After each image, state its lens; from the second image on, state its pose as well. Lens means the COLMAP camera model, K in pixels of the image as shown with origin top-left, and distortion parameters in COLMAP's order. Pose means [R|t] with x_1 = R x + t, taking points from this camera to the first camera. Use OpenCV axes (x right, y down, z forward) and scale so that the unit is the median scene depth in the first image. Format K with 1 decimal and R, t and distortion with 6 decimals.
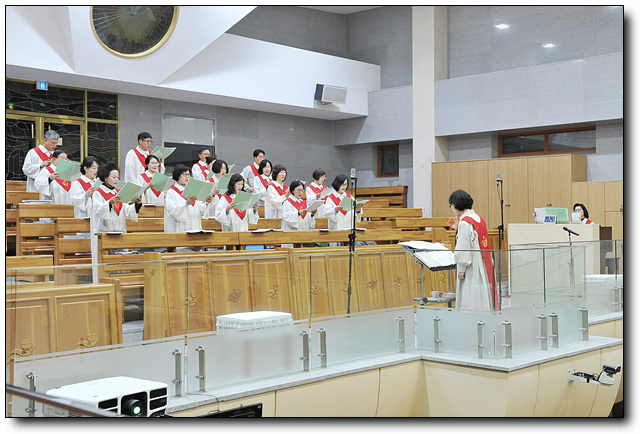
lens RADIAL K [[811.7, 0, 320.8], [0, 811.7, 231.8], [0, 0, 1]] dist [0.070544, 0.000000]
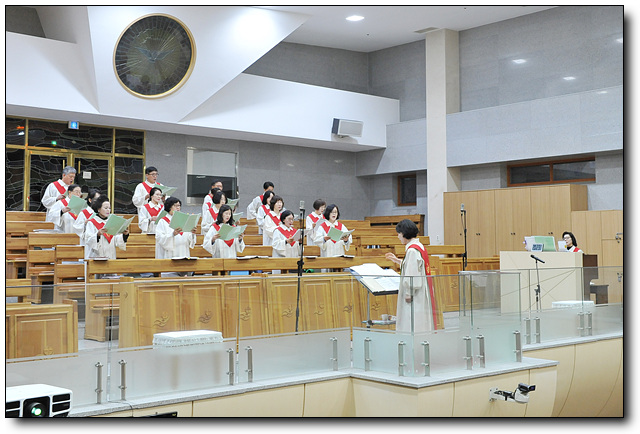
lens RADIAL K [[802.0, 0, 319.9], [0, 802.0, 215.3], [0, 0, 1]] dist [0.026020, 0.000000]
pose [[0.996148, -0.002359, -0.087655, 0.102142], [-0.002379, 0.998543, -0.053914, -0.000109], [0.087655, 0.053915, 0.994691, -0.045230]]
